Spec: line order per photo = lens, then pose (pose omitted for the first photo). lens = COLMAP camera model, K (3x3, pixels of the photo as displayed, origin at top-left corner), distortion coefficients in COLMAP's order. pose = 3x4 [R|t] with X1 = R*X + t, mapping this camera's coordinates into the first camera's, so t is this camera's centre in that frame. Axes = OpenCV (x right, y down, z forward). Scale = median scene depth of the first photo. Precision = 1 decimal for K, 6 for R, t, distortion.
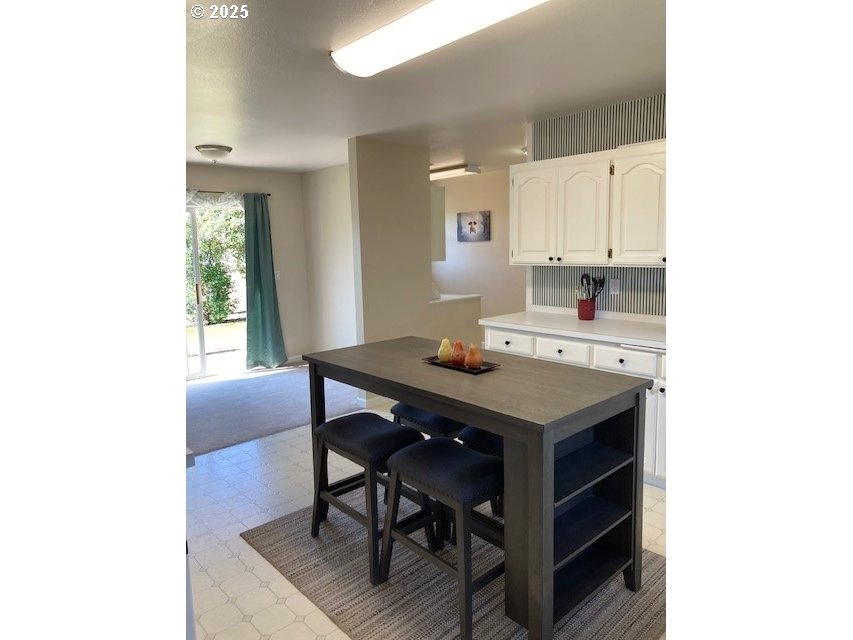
lens RADIAL K [[530.7, 0, 426.5], [0, 530.7, 320.0], [0, 0, 1]] dist [0.000256, -0.000449]
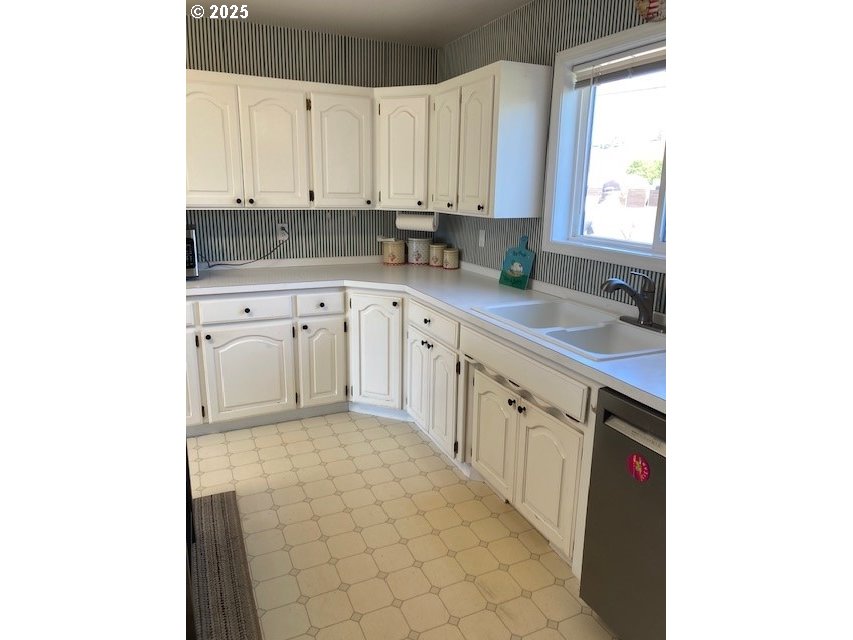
lens RADIAL K [[530.7, 0, 426.5], [0, 530.7, 320.0], [0, 0, 1]] dist [0.000256, -0.000449]
pose [[0.320948, -0.204122, 0.924839, -0.514211], [0.098850, 0.978385, 0.181636, -0.060677], [-0.941924, 0.033125, 0.334188, 0.498799]]
